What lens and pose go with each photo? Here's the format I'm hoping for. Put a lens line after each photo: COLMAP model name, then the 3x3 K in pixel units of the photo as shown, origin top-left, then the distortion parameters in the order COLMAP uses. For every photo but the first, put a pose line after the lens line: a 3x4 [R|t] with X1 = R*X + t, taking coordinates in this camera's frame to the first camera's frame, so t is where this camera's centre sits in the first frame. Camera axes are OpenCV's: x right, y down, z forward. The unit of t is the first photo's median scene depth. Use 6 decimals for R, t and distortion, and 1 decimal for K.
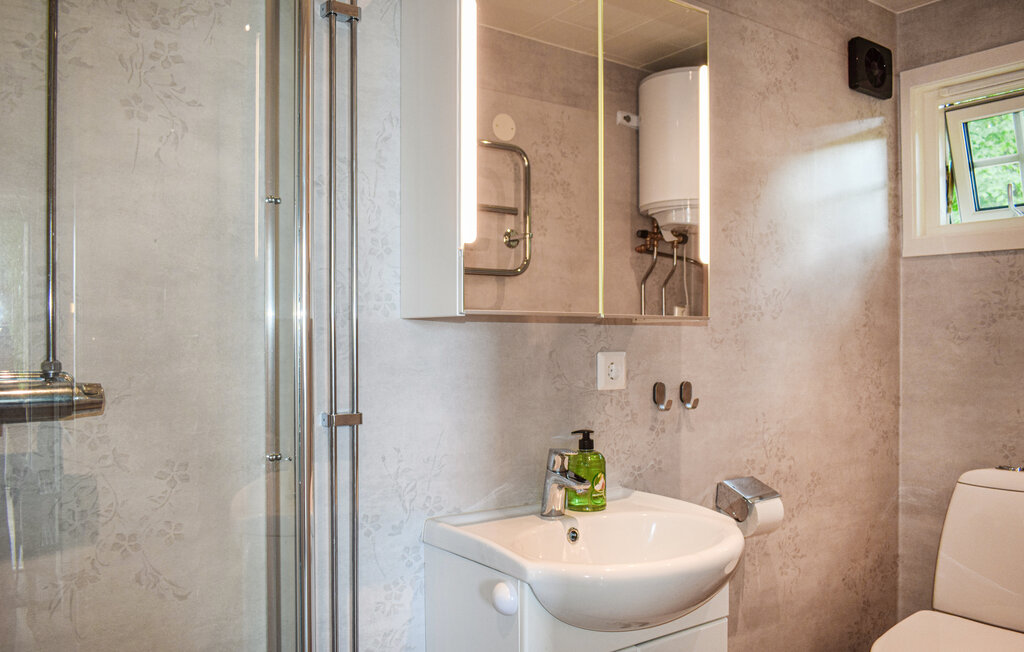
lens RADIAL K [[843.9, 0, 529.9], [0, 843.9, 361.8], [0, 0, 1]] dist [-0.054681, -0.002715]
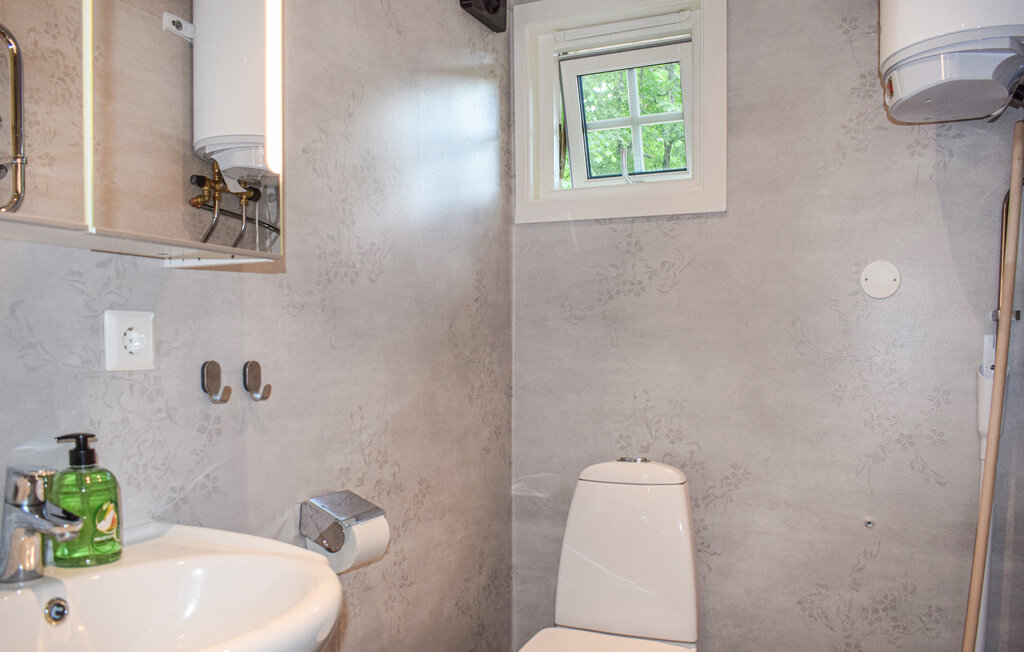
lens RADIAL K [[843.9, 0, 529.9], [0, 843.9, 361.8], [0, 0, 1]] dist [-0.054681, -0.002715]
pose [[0.886370, -0.010768, 0.462852, 0.056530], [0.018805, 0.999742, -0.012754, 0.031302], [-0.462595, 0.020009, 0.886344, 0.231531]]
